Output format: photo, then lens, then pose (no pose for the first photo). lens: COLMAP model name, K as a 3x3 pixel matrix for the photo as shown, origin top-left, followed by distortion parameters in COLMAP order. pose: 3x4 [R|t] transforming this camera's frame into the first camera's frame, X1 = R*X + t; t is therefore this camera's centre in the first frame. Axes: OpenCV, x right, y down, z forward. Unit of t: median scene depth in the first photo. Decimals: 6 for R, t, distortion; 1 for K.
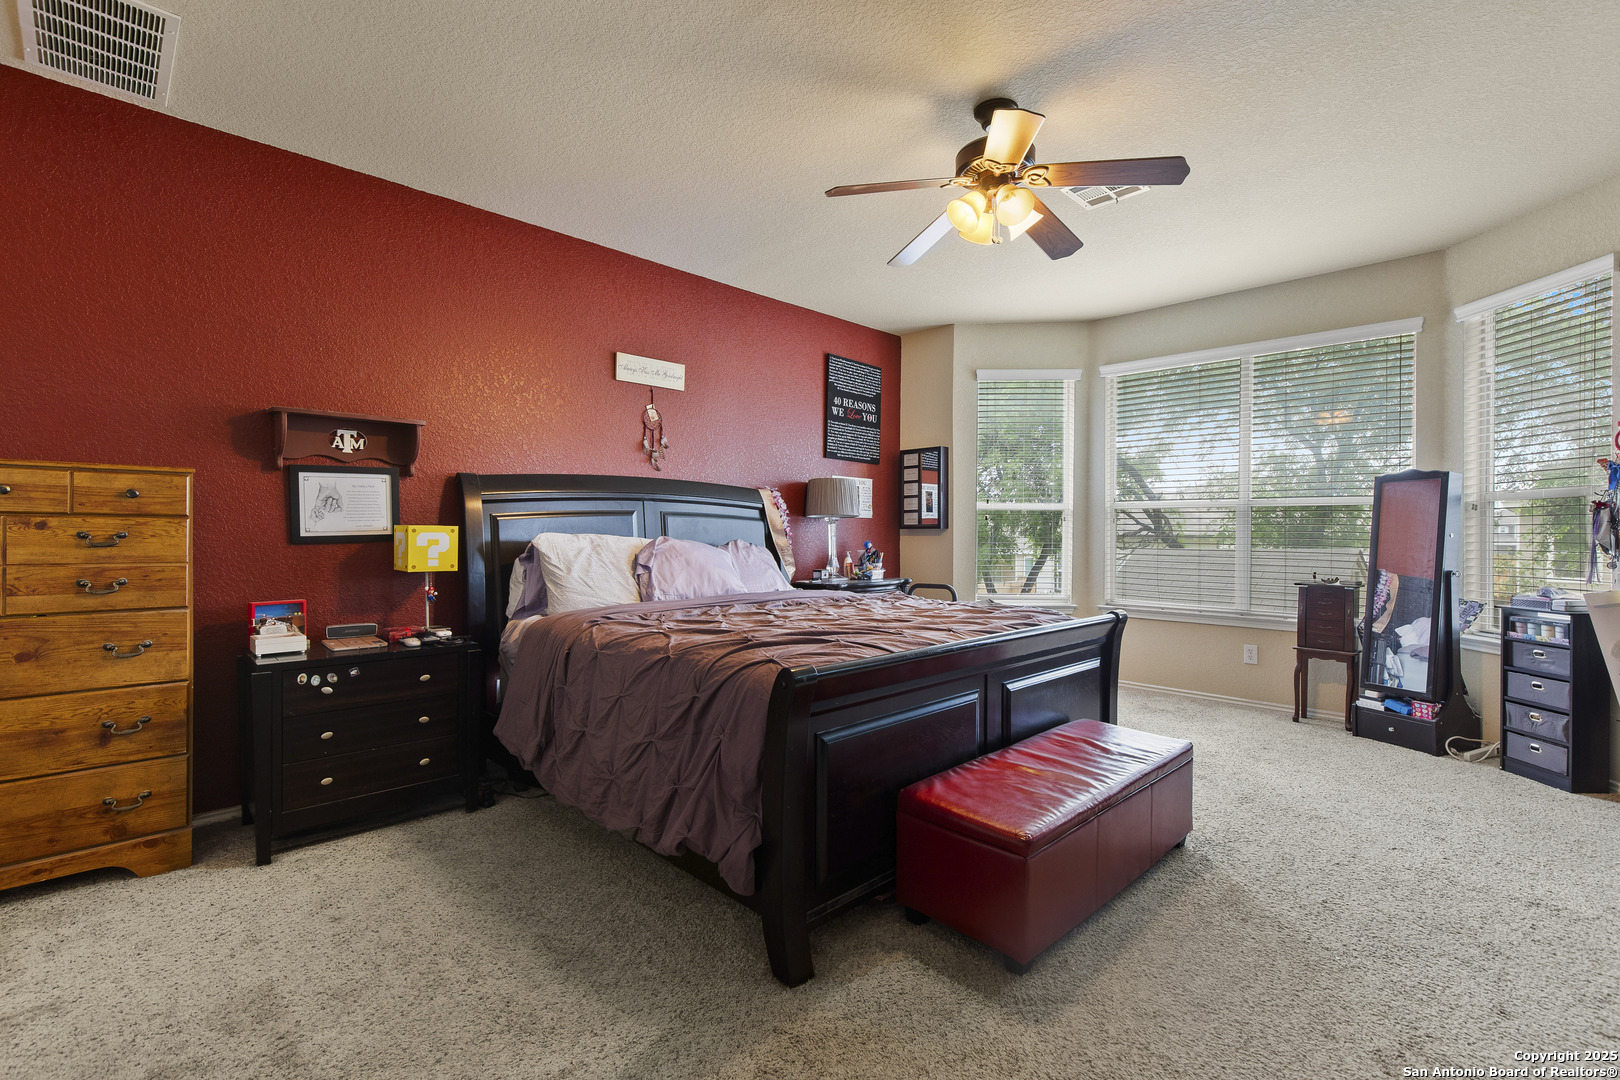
lens RADIAL K [[735.9, 0, 813.4], [0, 735.9, 536.2], [0, 0, 1]] dist [0.005061, -0.000523]
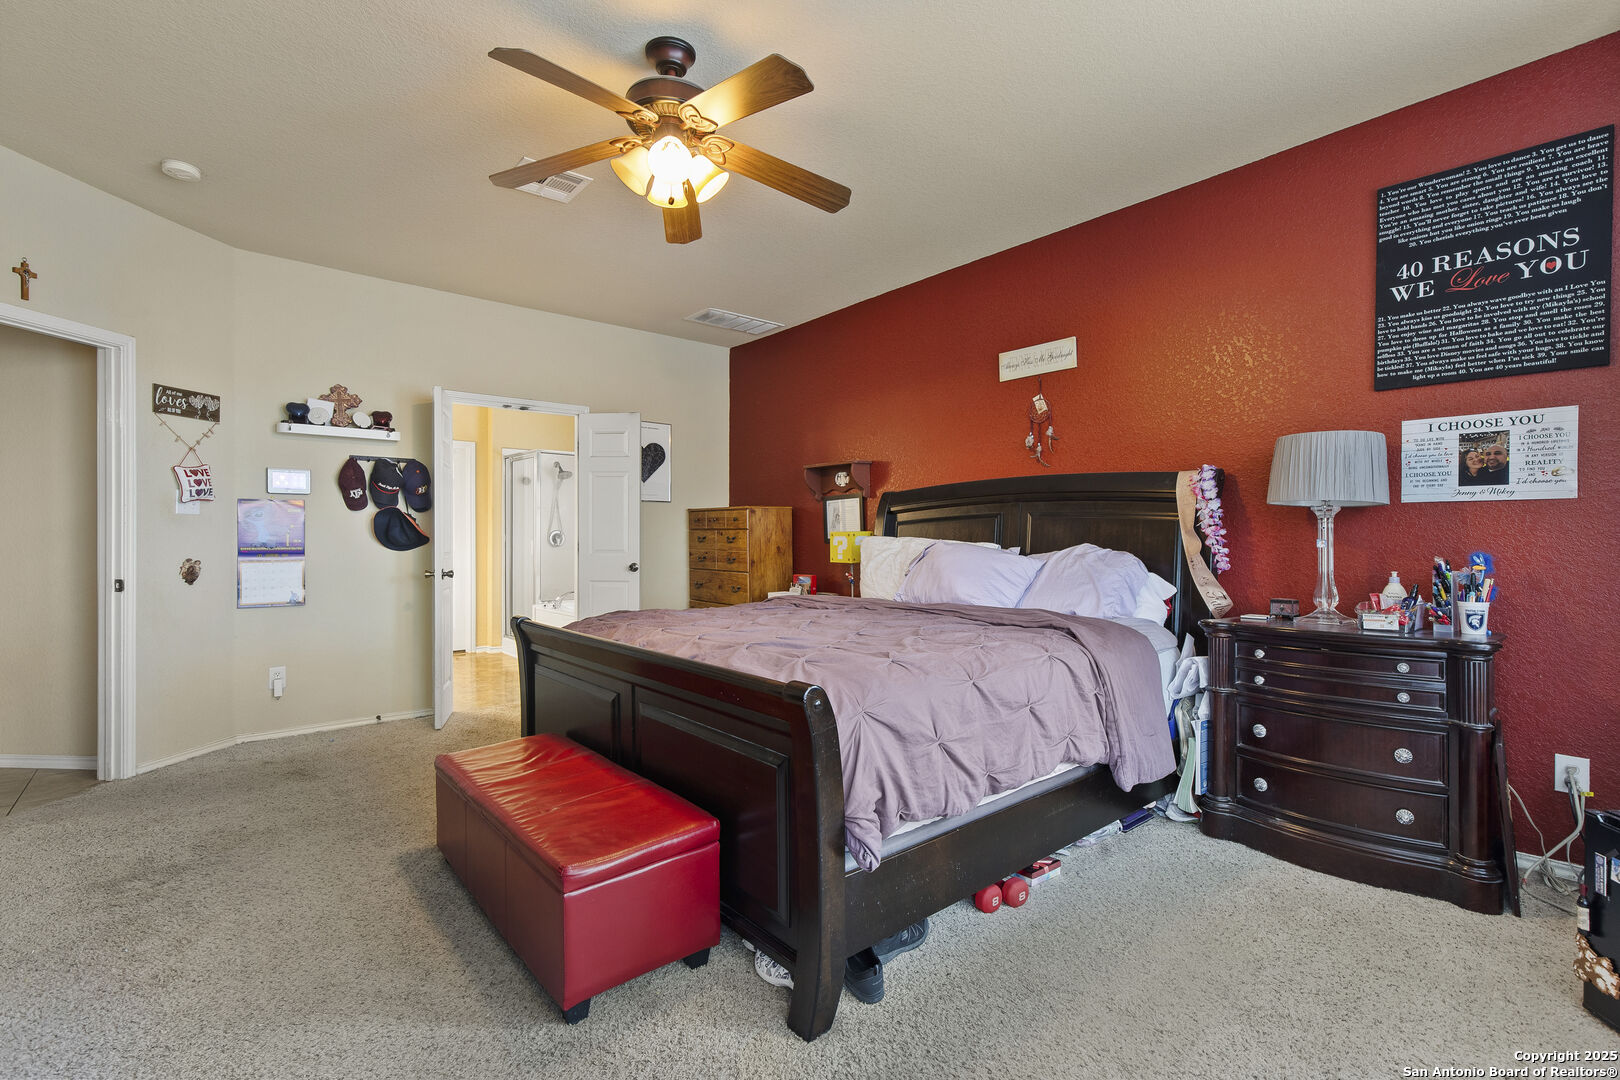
lens RADIAL K [[735.9, 0, 824.1], [0, 735.9, 538.9], [0, 0, 1]] dist [0.005061, -0.000523]
pose [[-0.073049, -0.004195, -0.997320, 0.707631], [-0.006672, 0.999971, -0.003718, 0.004663], [0.997306, 0.006383, -0.073075, 0.801155]]
